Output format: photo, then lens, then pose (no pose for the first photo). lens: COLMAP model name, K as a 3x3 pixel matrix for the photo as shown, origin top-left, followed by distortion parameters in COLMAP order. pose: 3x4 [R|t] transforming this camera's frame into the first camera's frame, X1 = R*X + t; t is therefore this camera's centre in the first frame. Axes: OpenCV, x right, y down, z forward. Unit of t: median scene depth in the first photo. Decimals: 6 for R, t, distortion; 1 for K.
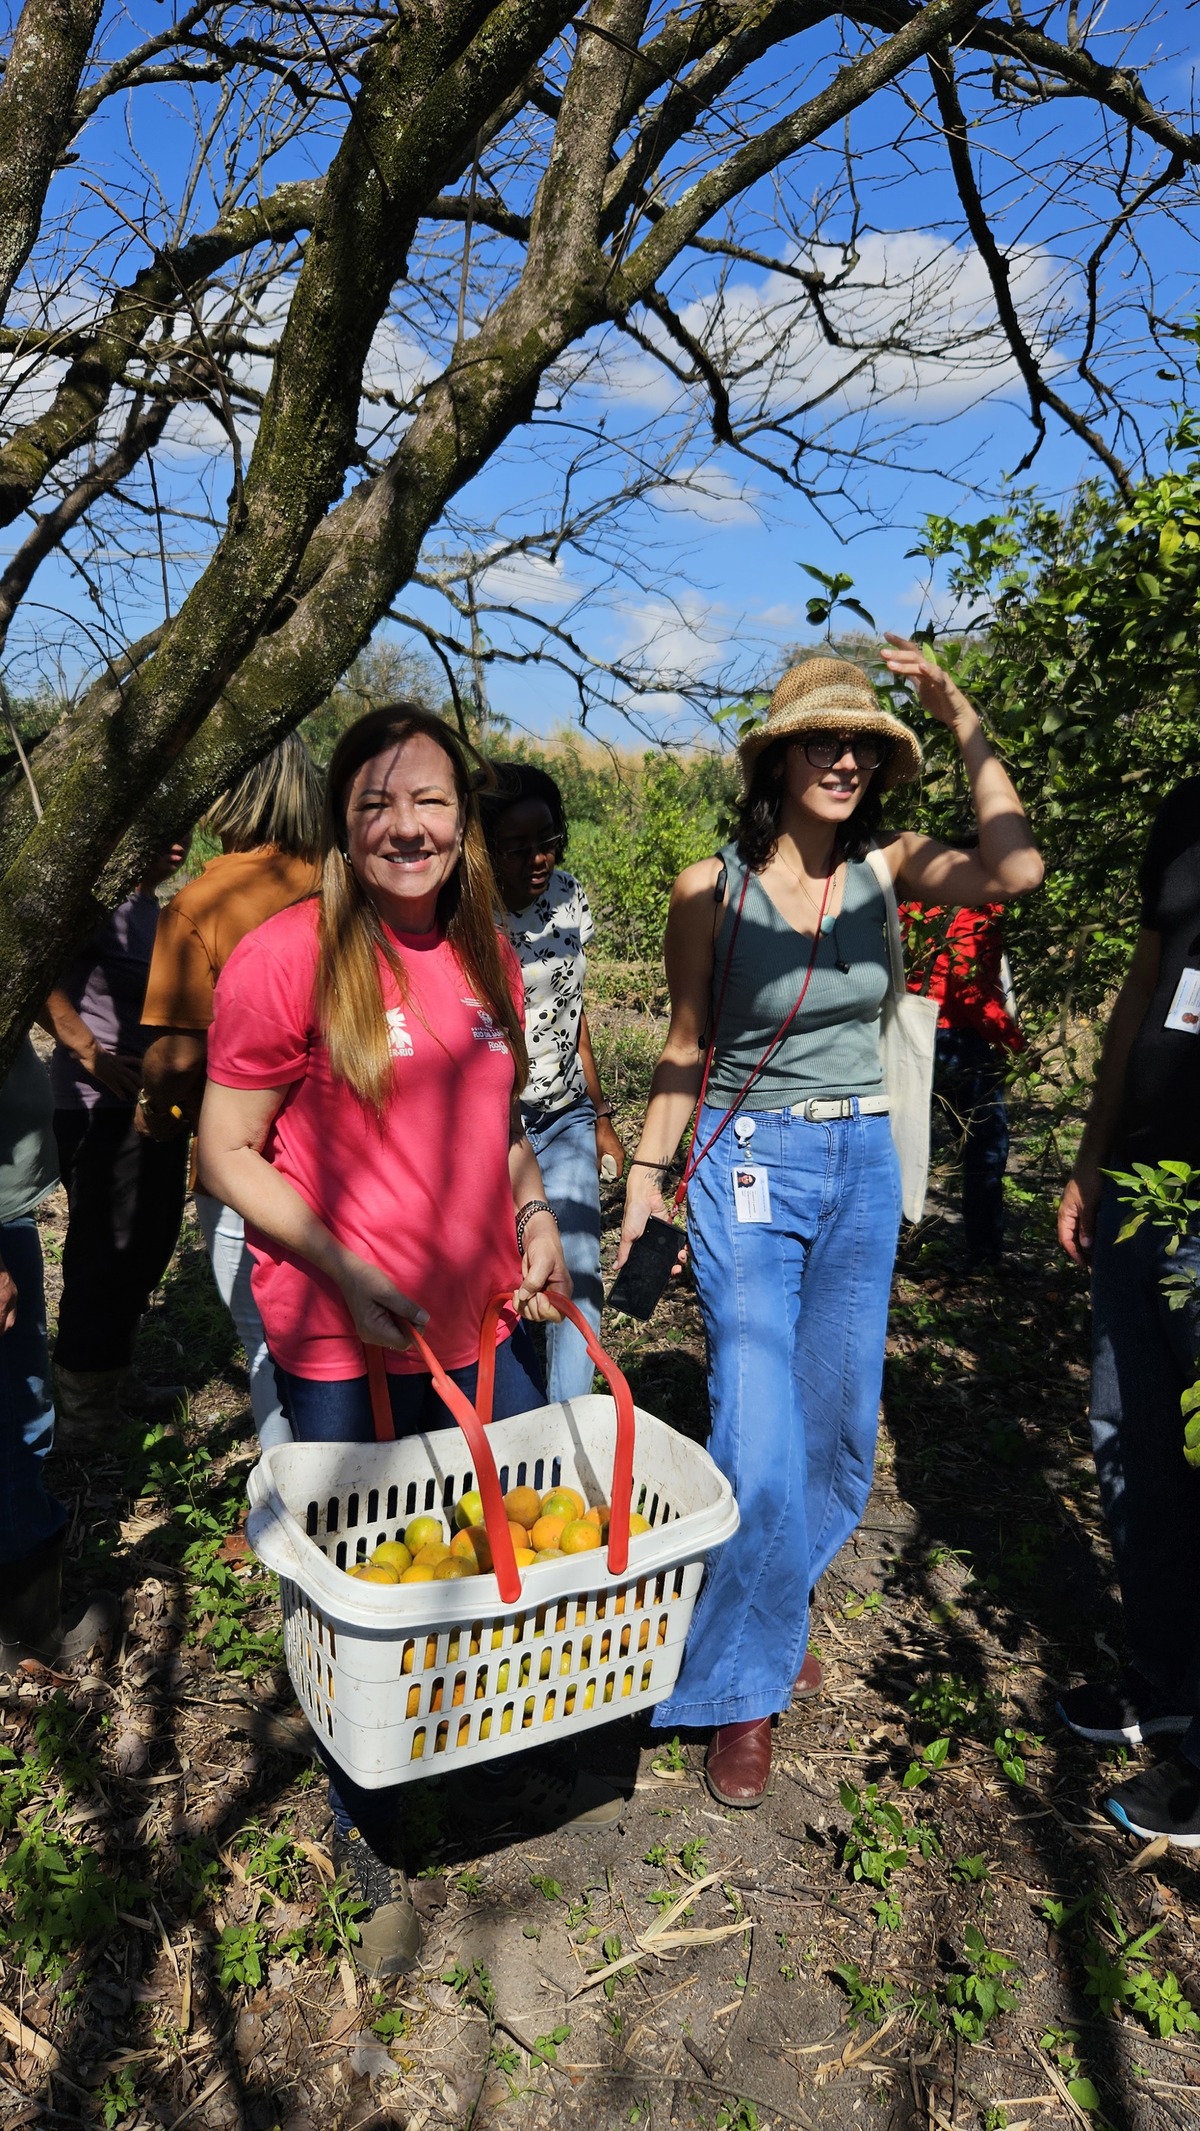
lens RADIAL K [[1525.4, 0, 600.0], [0, 1525.4, 1065.5], [0, 0, 1]] dist [0.053947, -0.051384]
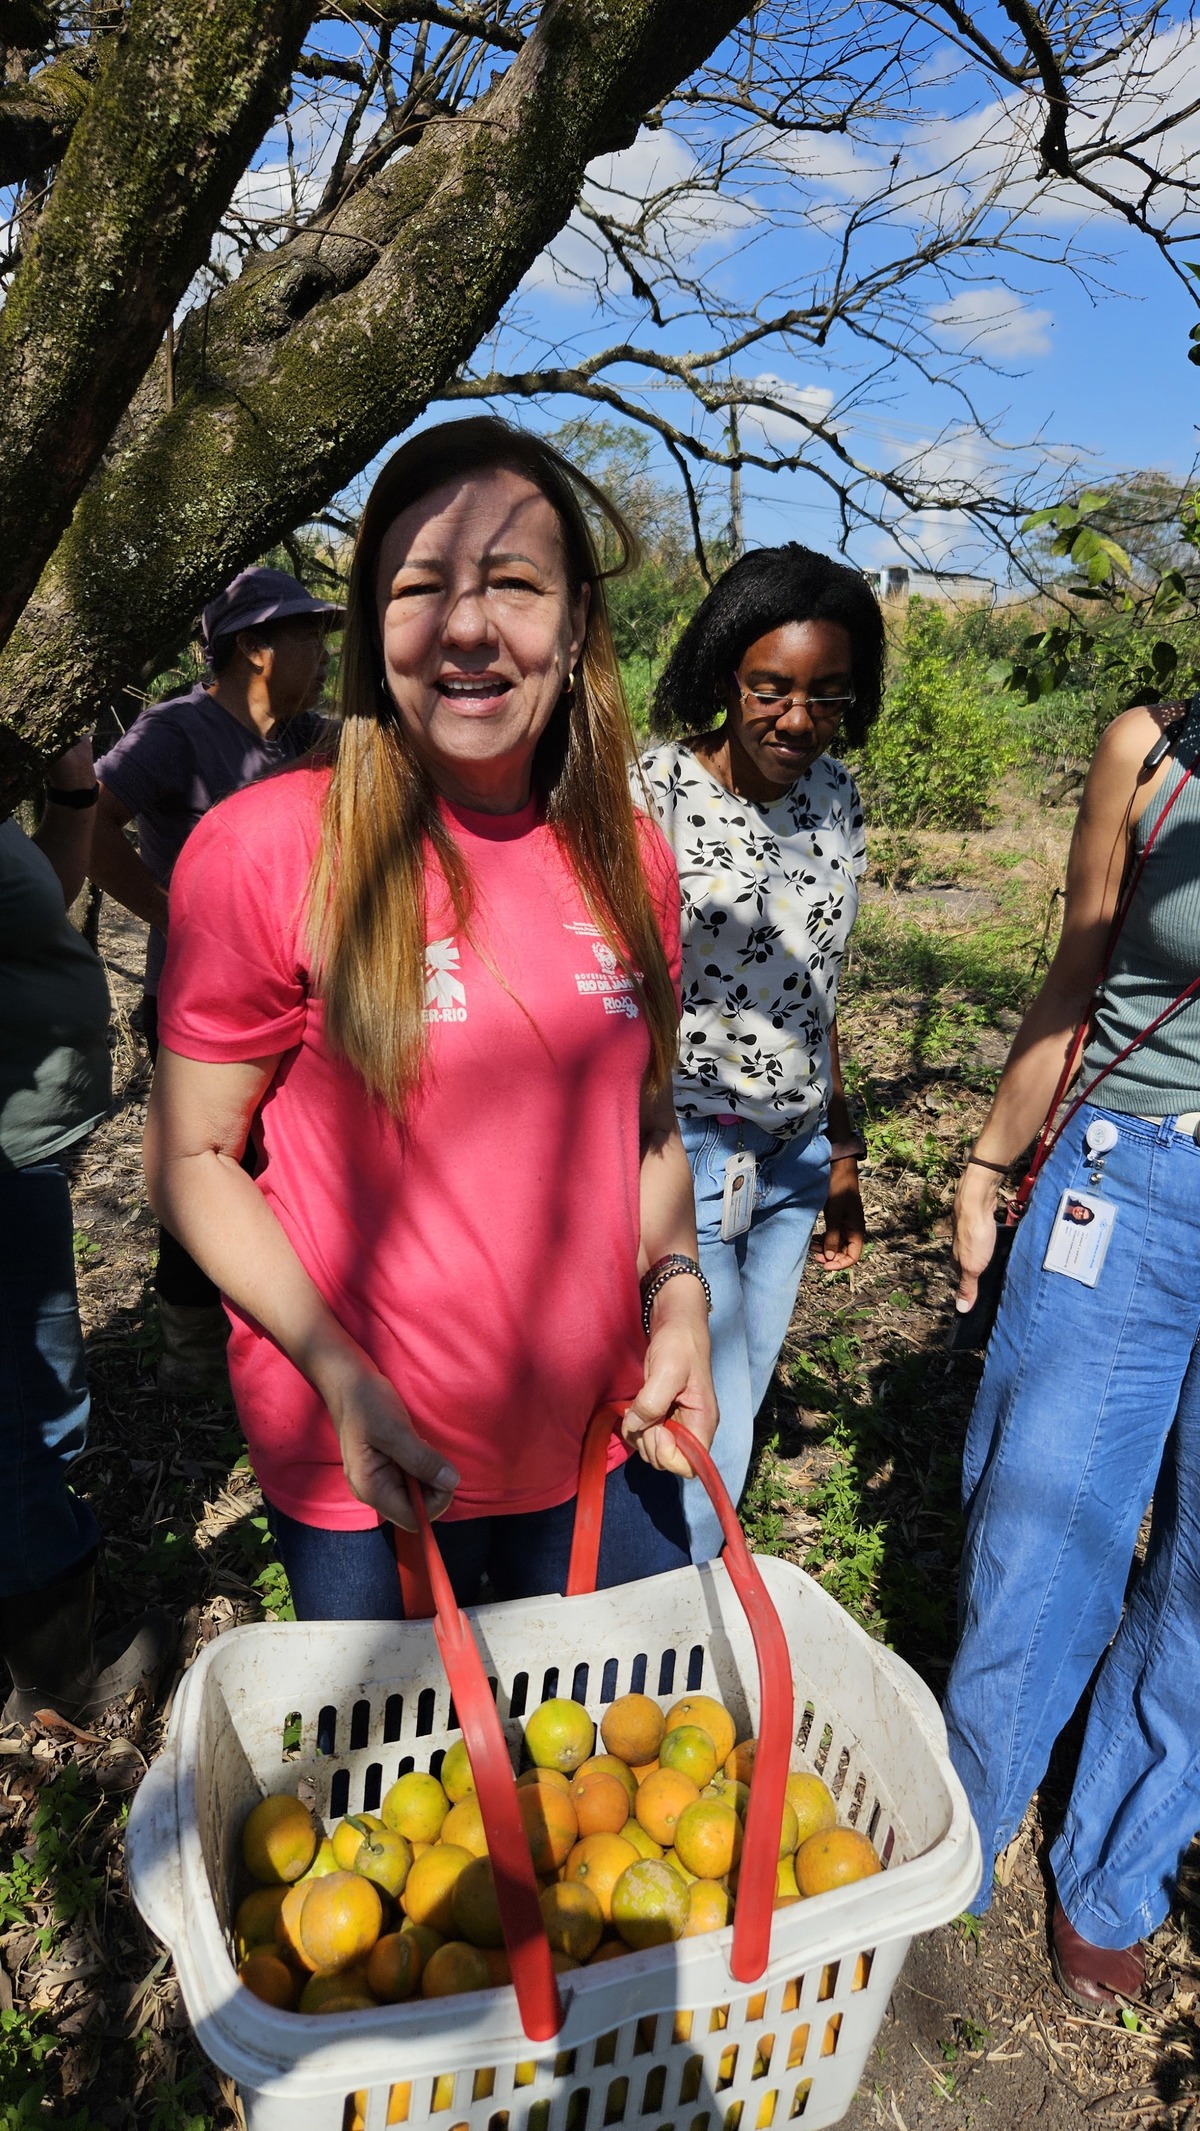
lens RADIAL K [[1519.8, 0, 585.2], [0, 1519.8, 1060.1], [0, 0, 1]] dist [0.054959, -0.047785]
pose [[0.985369, 0.071405, -0.154755, -0.000613], [-0.057040, 0.993807, 0.095363, -0.036059], [0.160606, -0.085141, 0.983340, 0.298082]]
